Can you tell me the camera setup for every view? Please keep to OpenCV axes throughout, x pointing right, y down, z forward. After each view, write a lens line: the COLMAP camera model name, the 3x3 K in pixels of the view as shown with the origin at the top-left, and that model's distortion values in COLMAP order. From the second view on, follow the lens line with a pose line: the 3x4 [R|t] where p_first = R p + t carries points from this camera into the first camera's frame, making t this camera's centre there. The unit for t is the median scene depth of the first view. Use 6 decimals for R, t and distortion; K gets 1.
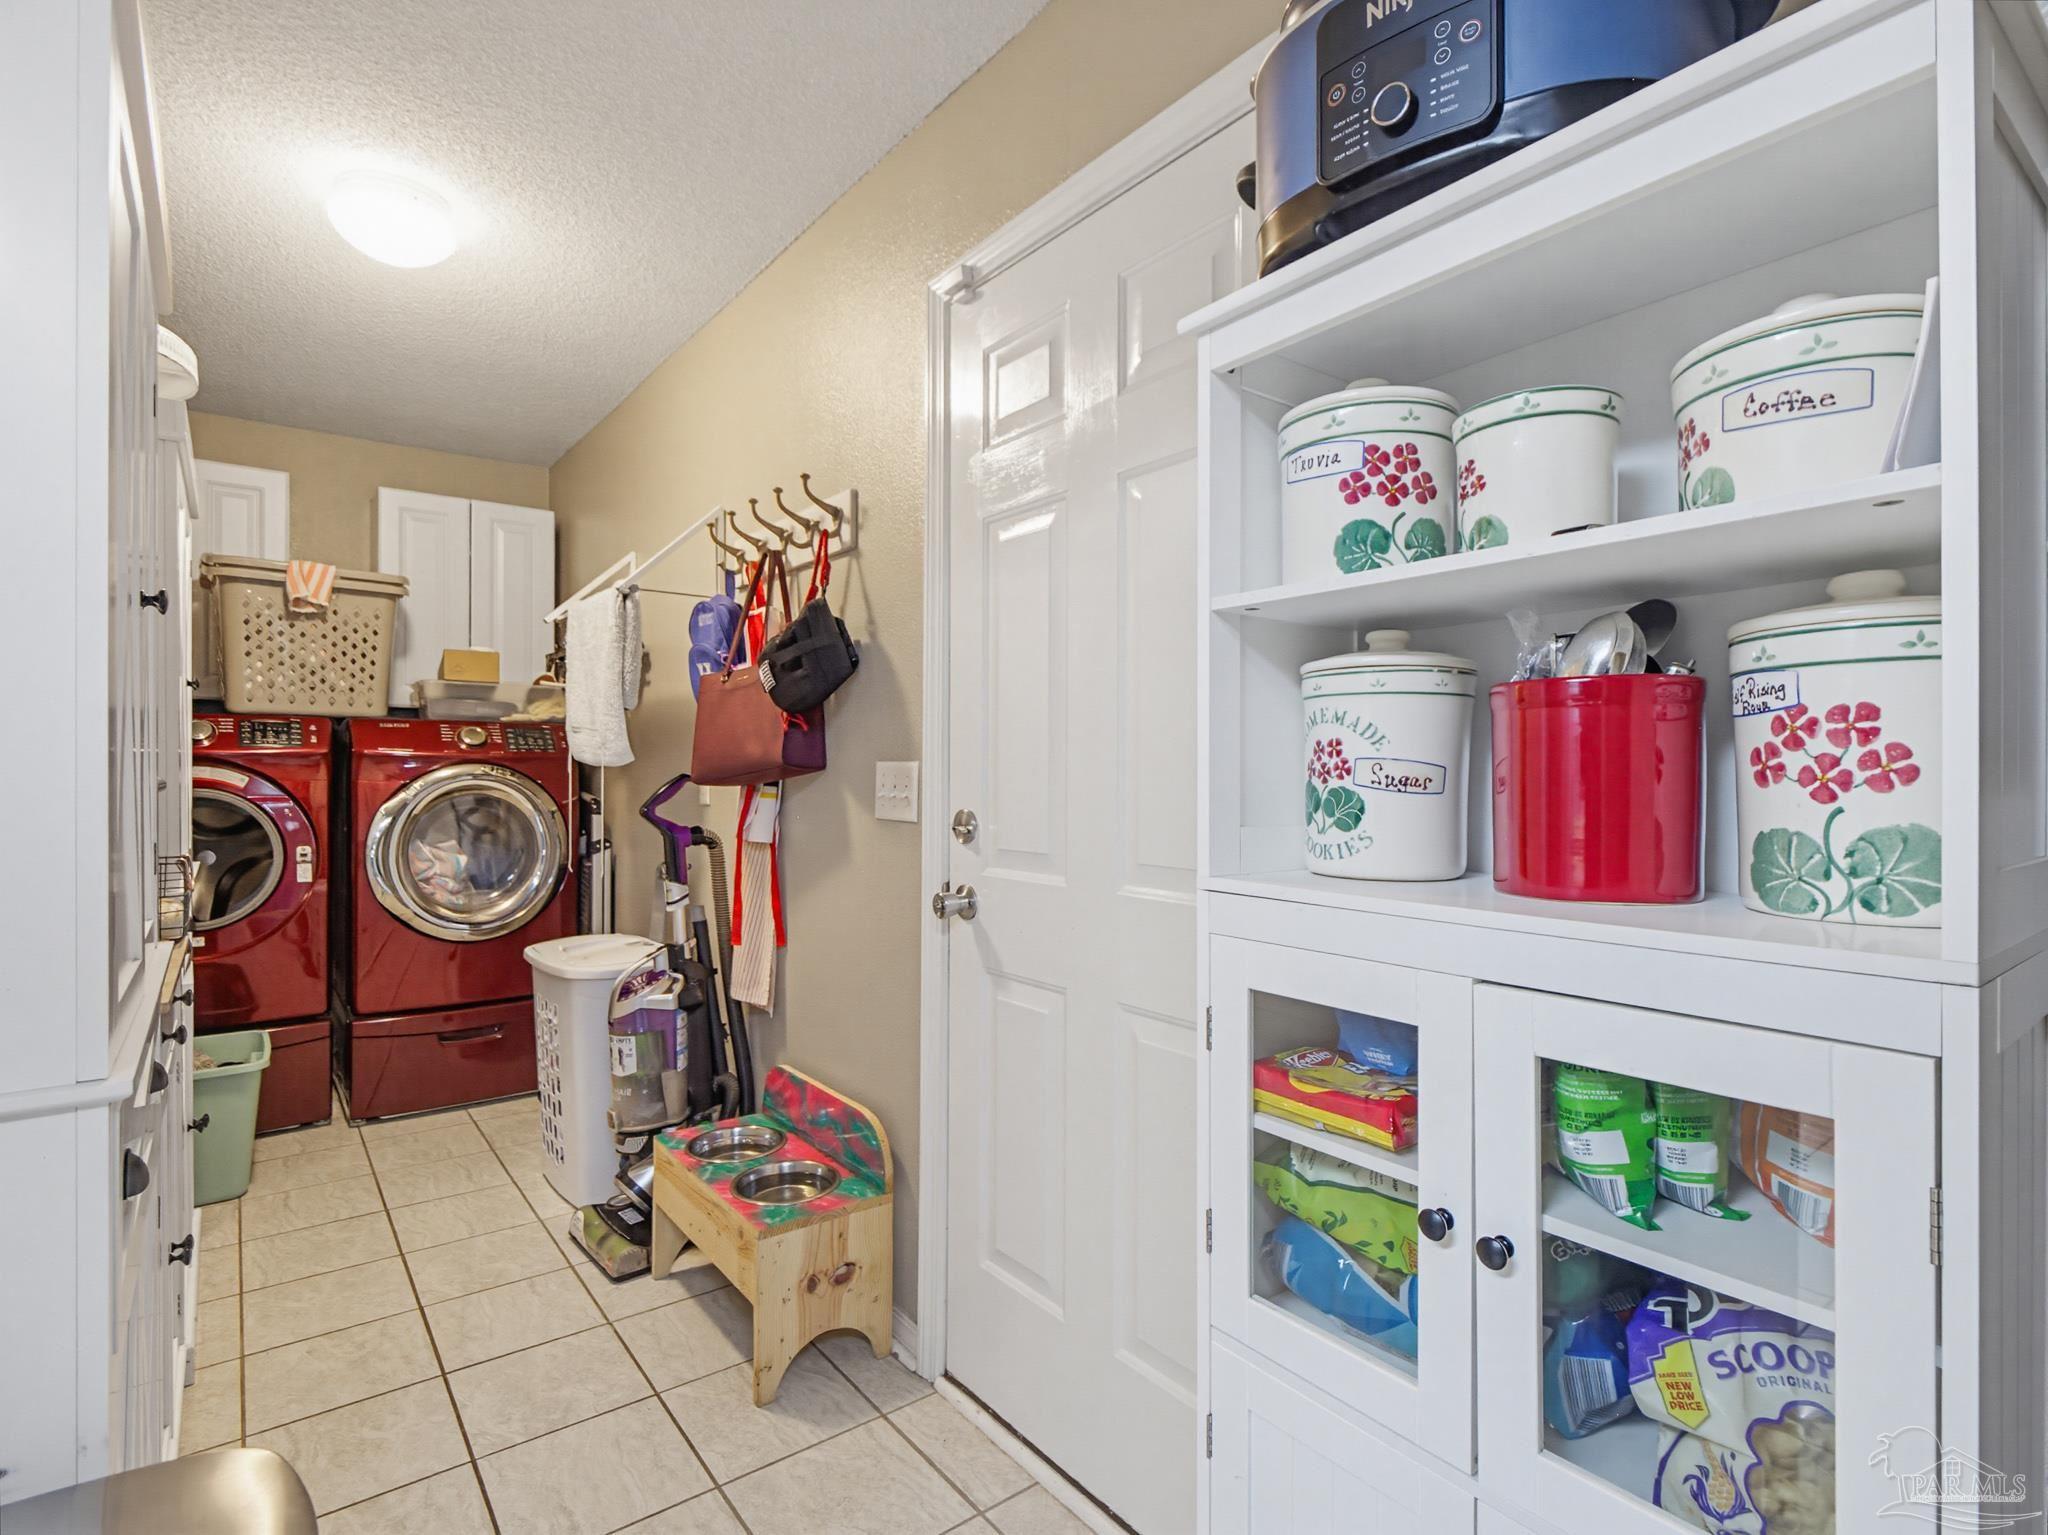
lens RADIAL K [[1047.5, 0, 1032.1], [0, 1047.5, 763.3], [0, 0, 1]] dist [0.002430, -0.001138]
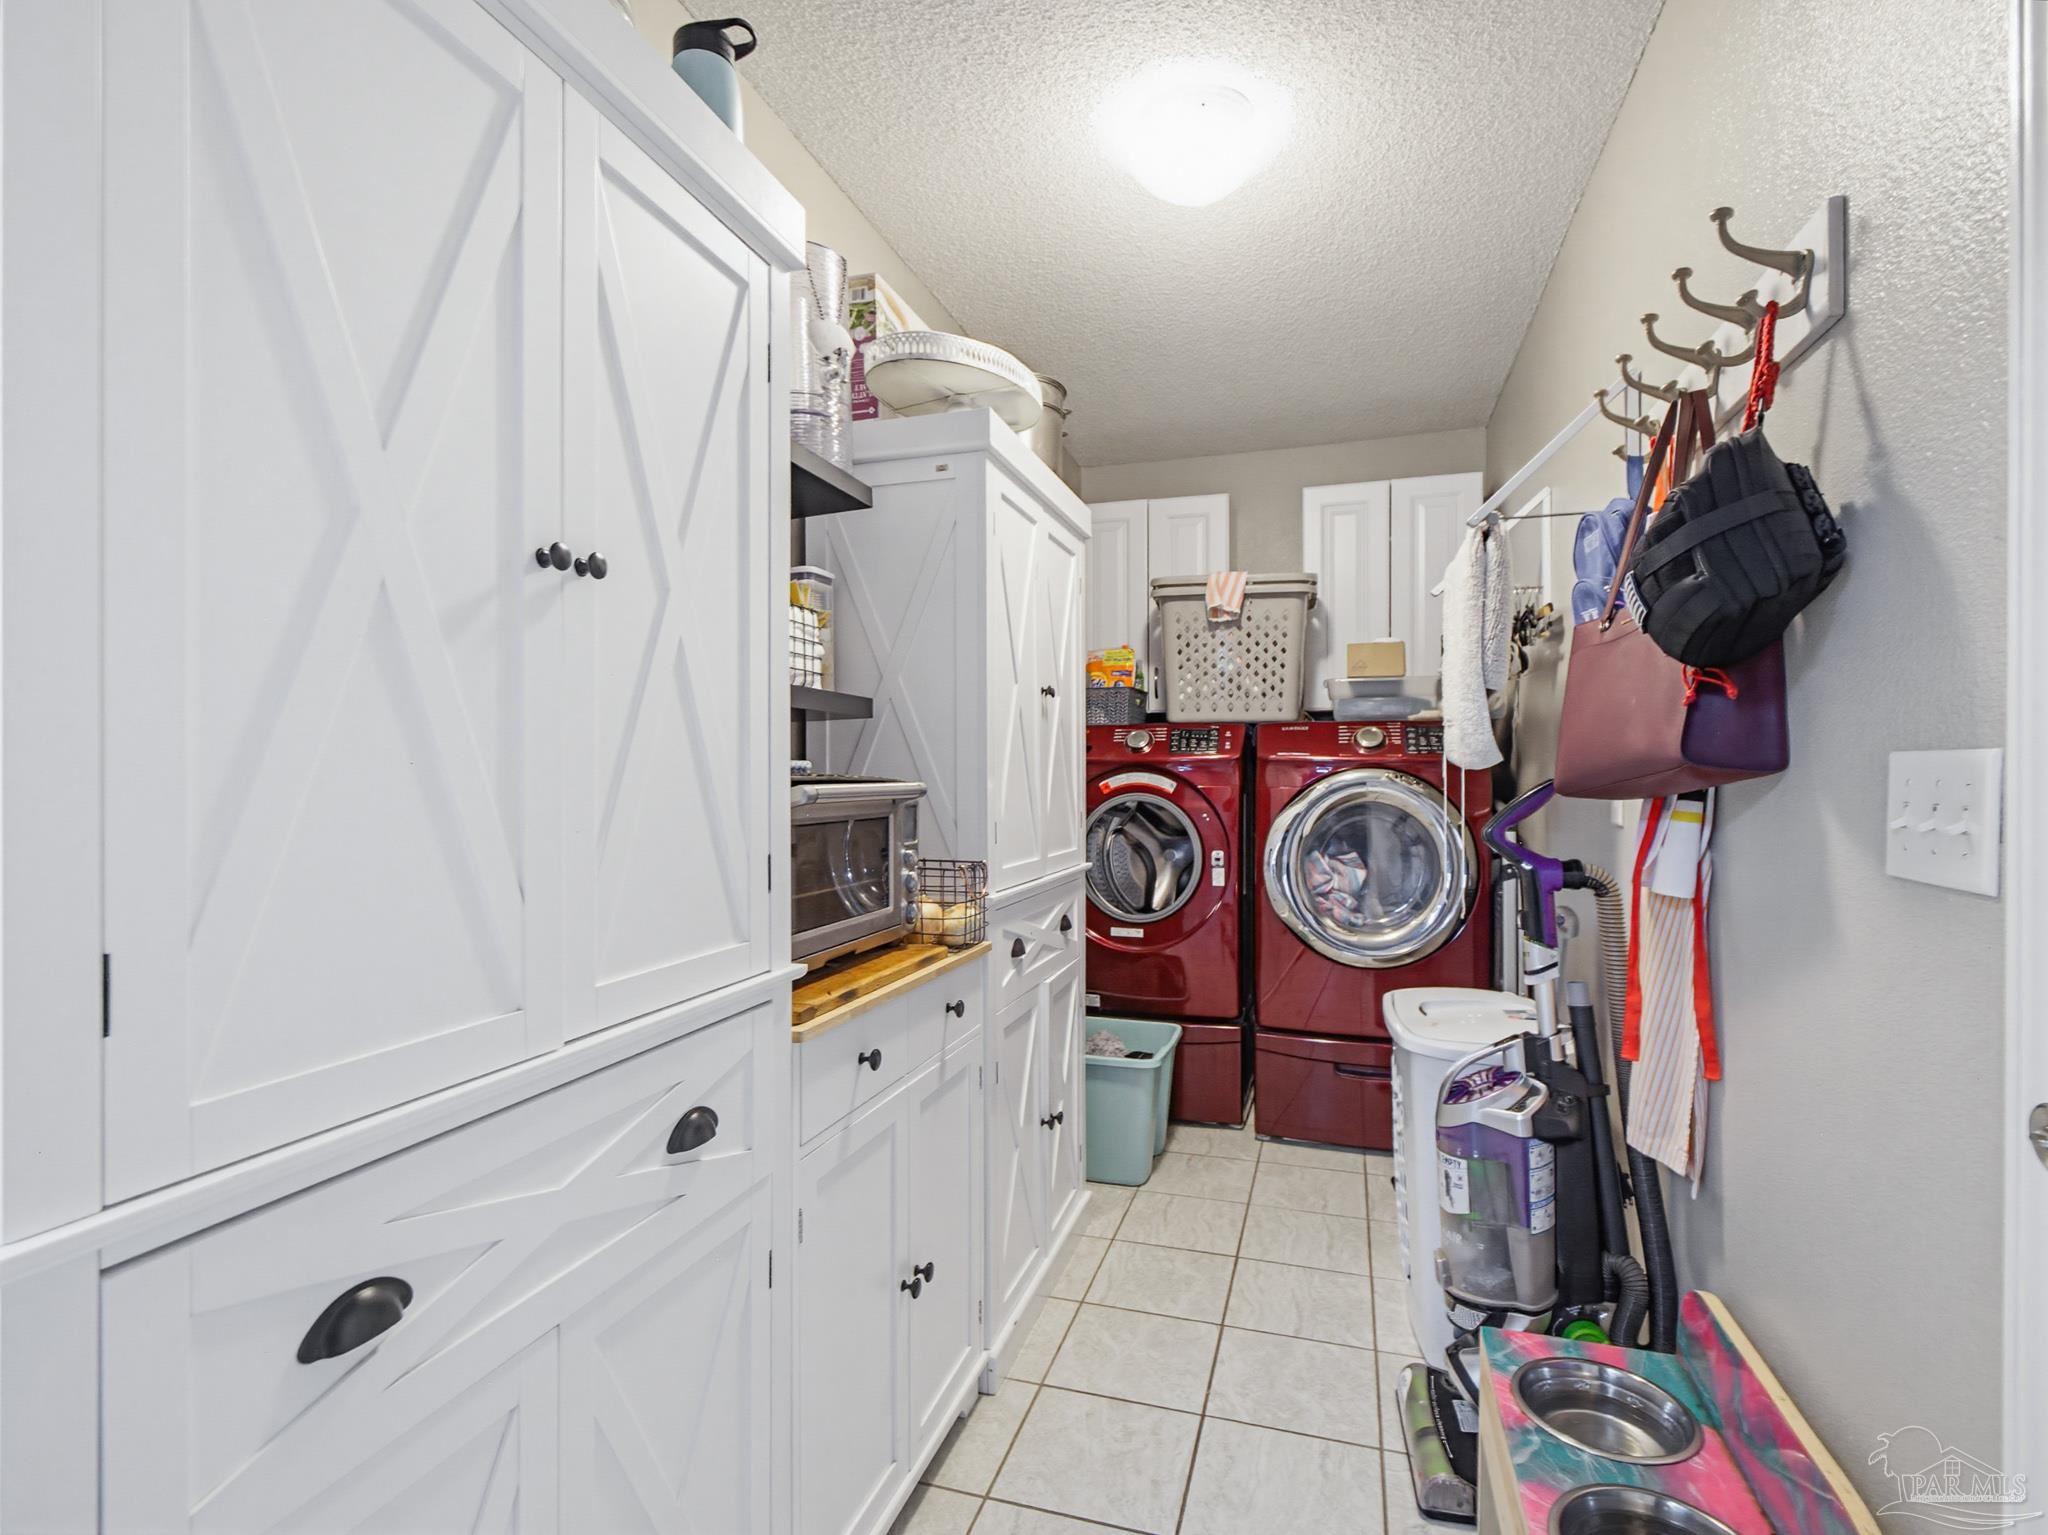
lens RADIAL K [[1000.8, 0, 1026.2], [0, 1000.8, 773.8], [0, 0, 1]] dist [-0.001366, -0.000633]
pose [[0.572854, -0.003863, -0.819648, -0.005007], [0.006087, 0.999981, -0.000459, 0.004601], [0.819635, -0.004726, 0.572867, 0.344874]]
